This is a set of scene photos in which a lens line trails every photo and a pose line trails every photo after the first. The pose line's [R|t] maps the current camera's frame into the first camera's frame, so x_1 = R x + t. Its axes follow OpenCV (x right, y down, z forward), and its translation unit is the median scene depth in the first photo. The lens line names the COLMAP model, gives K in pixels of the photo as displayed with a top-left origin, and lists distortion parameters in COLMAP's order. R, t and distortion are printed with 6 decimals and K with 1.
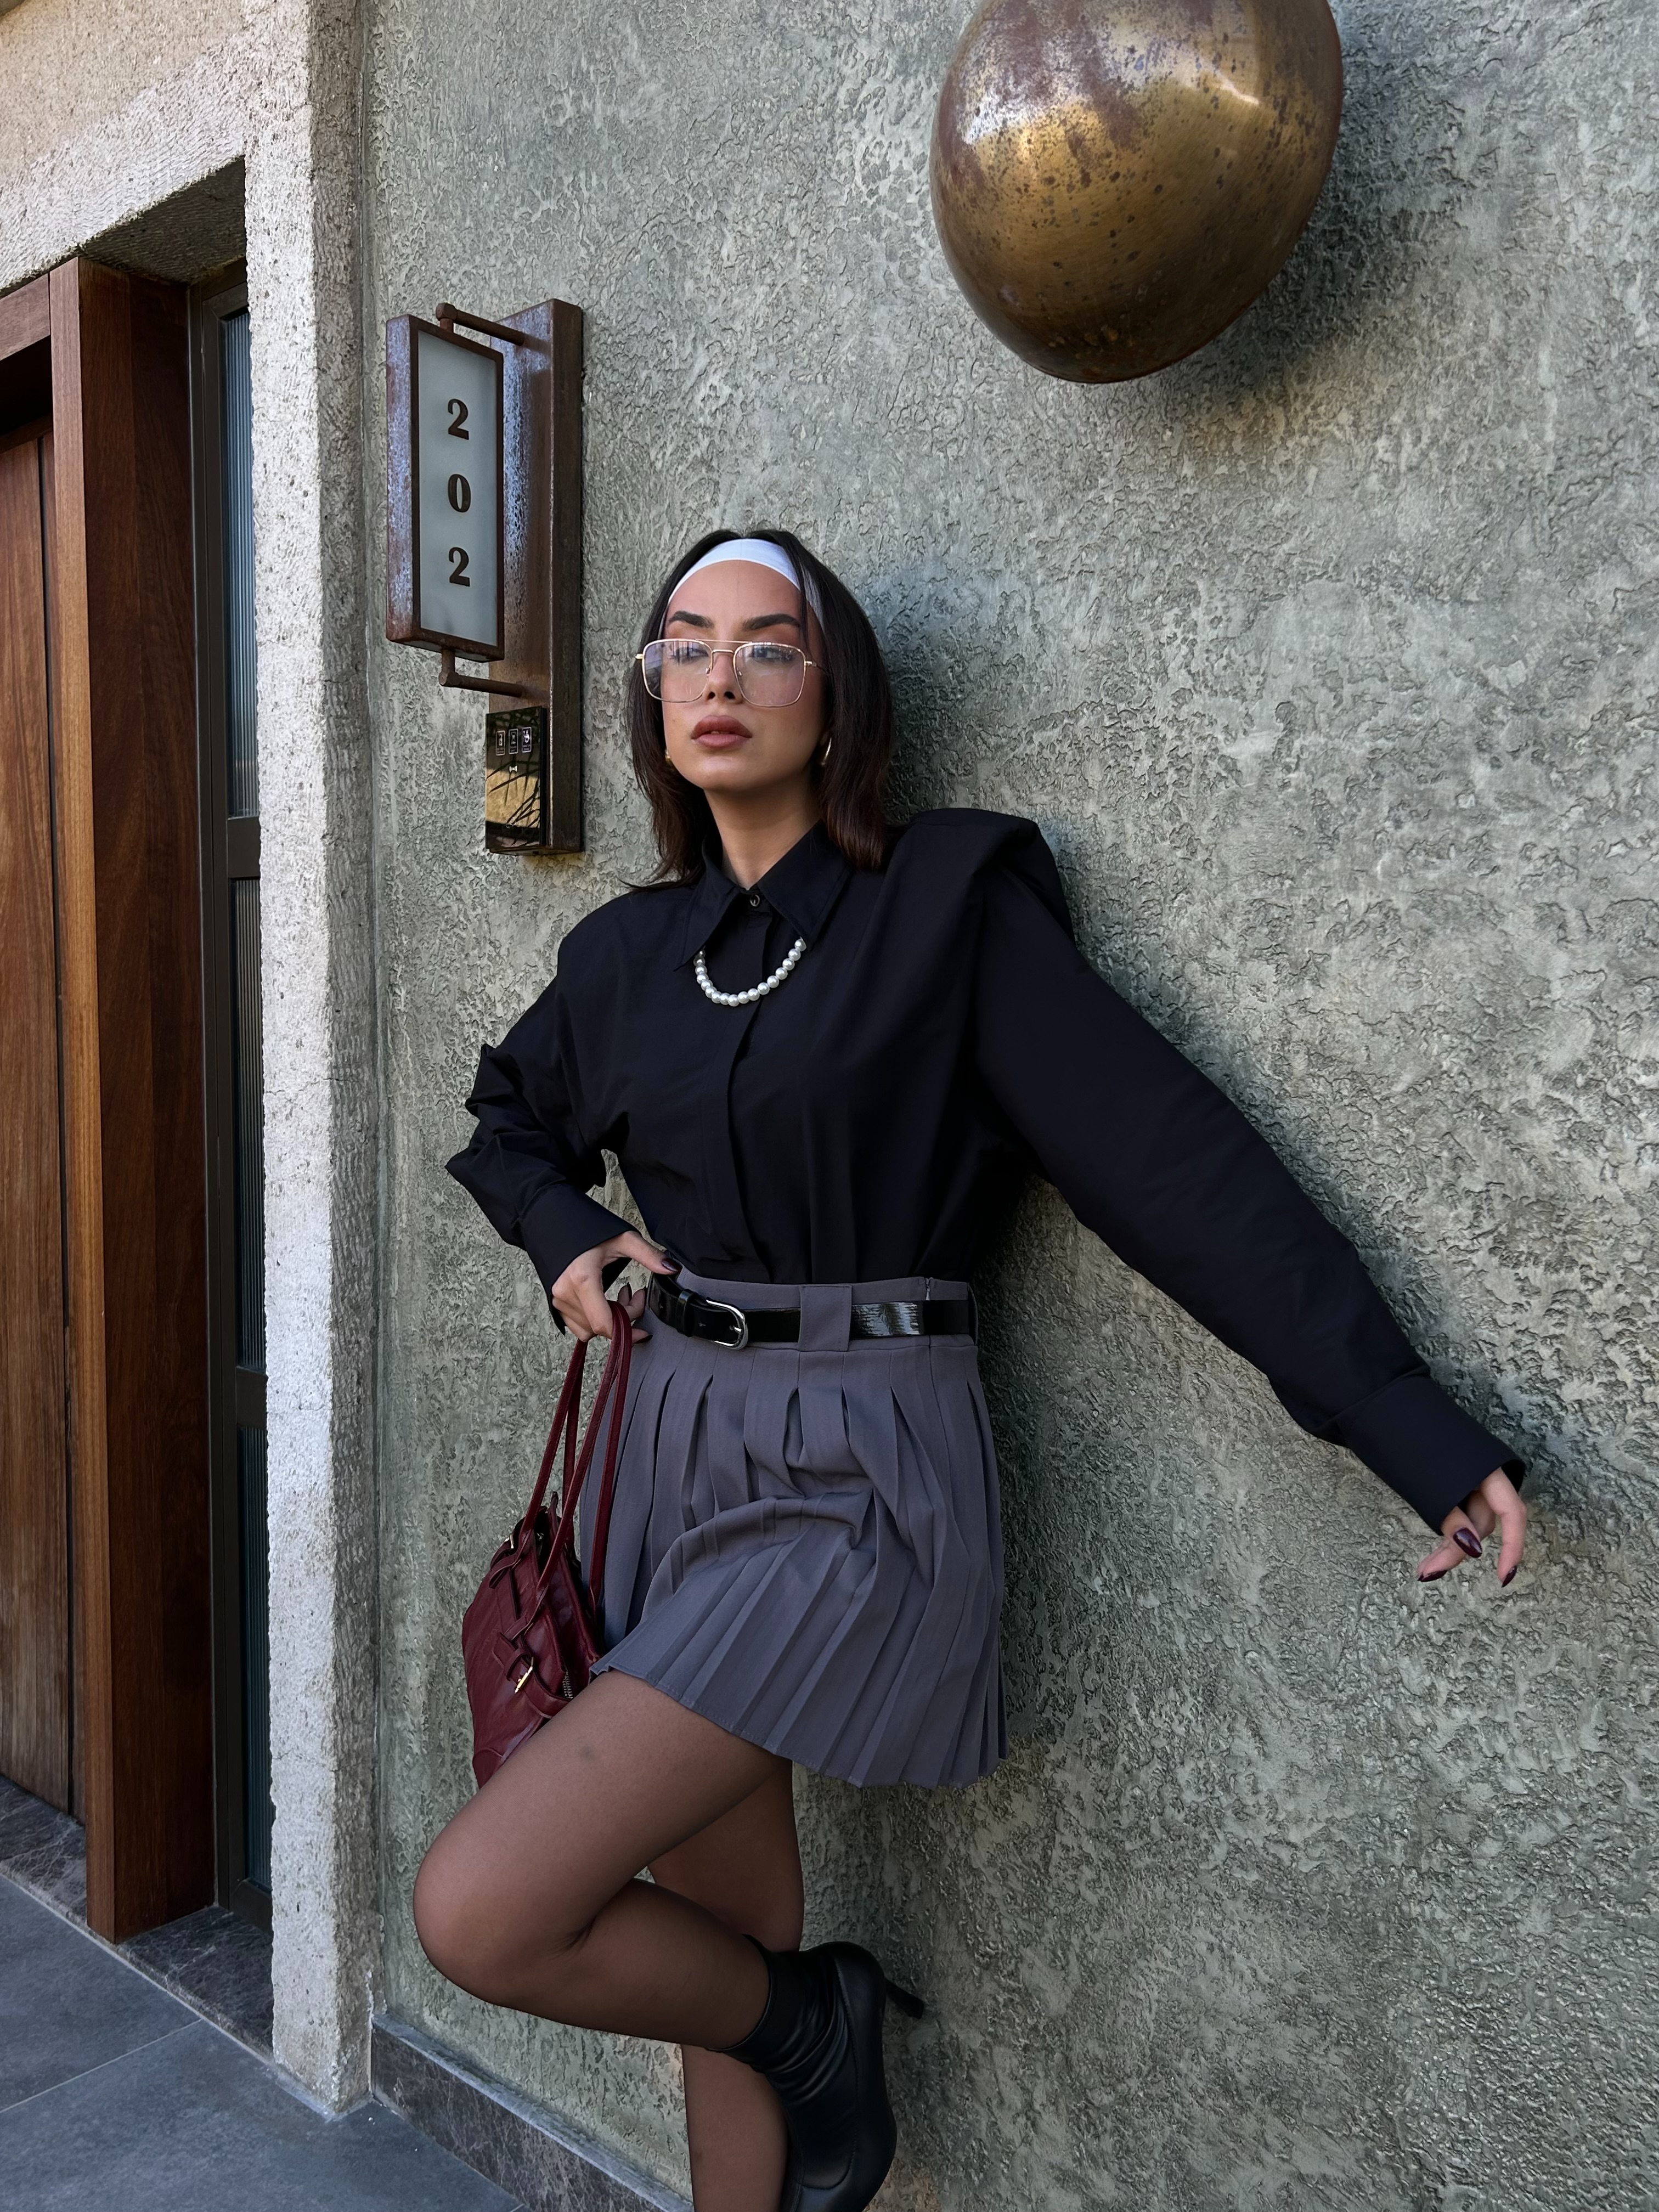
lens RADIAL K [[1750.7, 0, 840.8], [0, 1750.7, 1121.1], [0, 0, 1]] dist [0.026031, -0.027547]
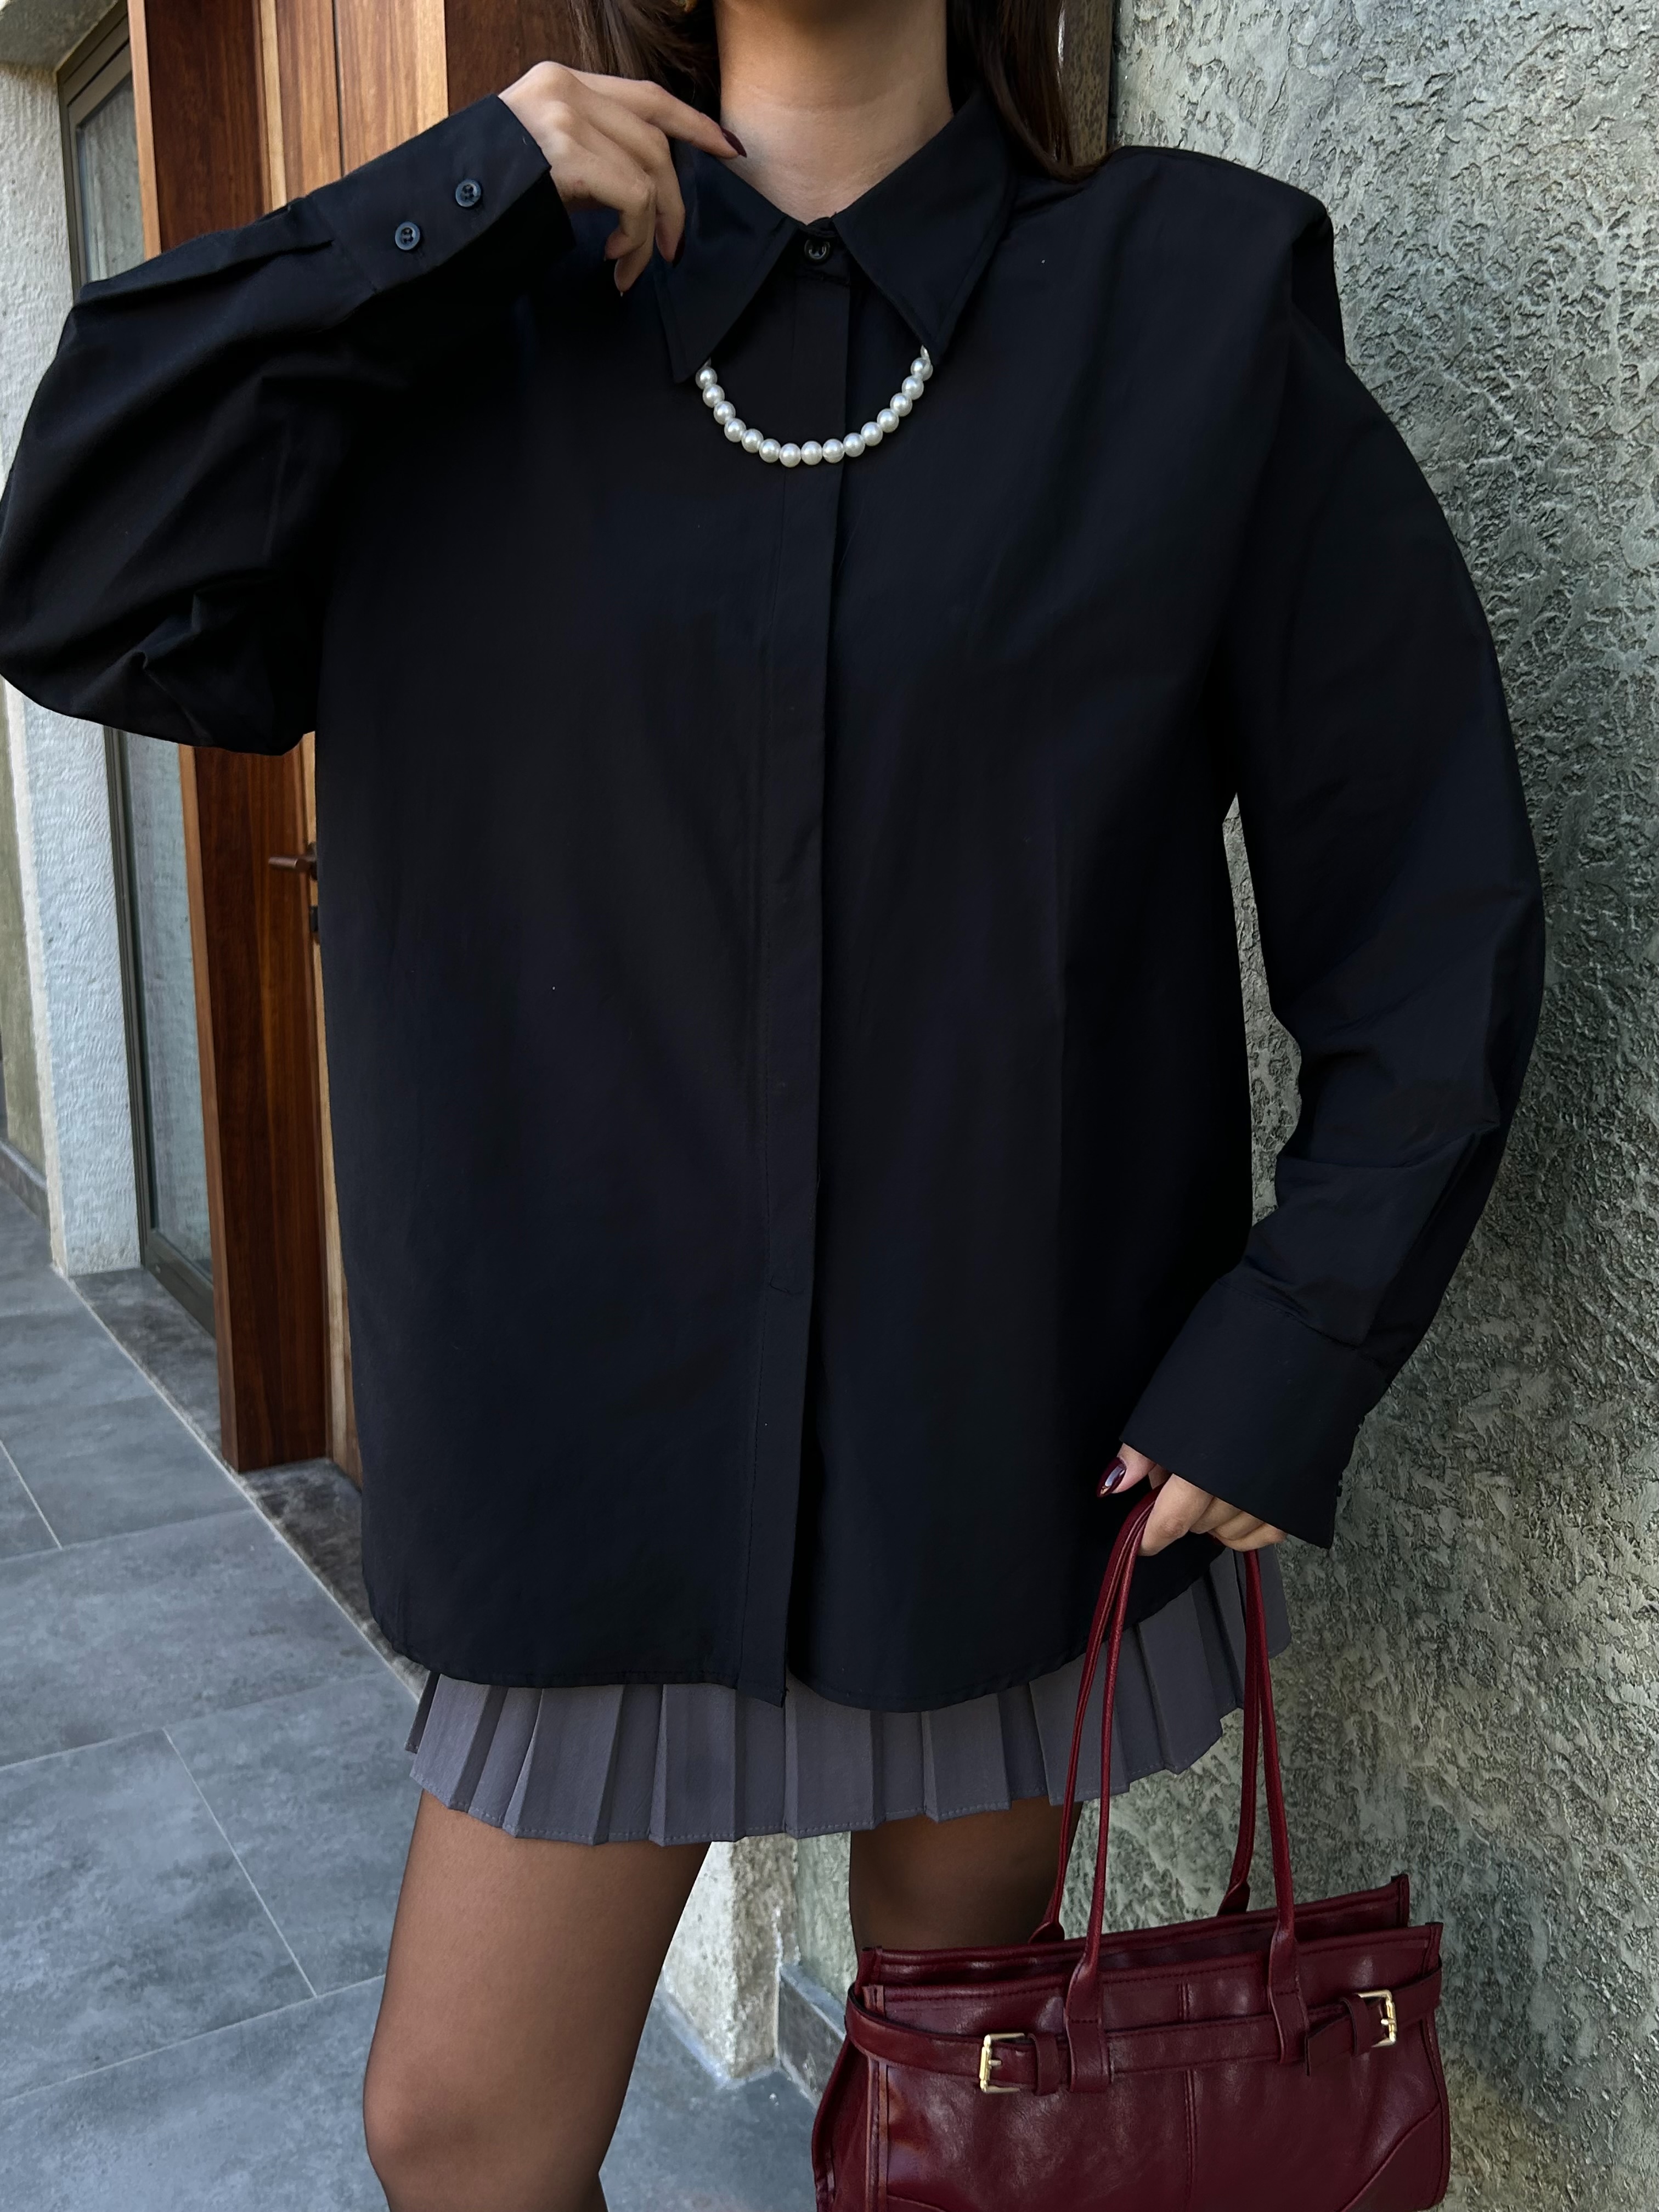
lens RADIAL K [[2042.5, 0, 836.7], [0, 2042.5, 1125.4], [0, 0, 1]] dist [0.011798, 0.000000]
pose [[0.951160, 0.065578, -0.301652, -0.007801], [-0.019600, 0.988033, 0.152993, 0.031118], [0.308075, -0.139608, 0.941063, 0.285912]]
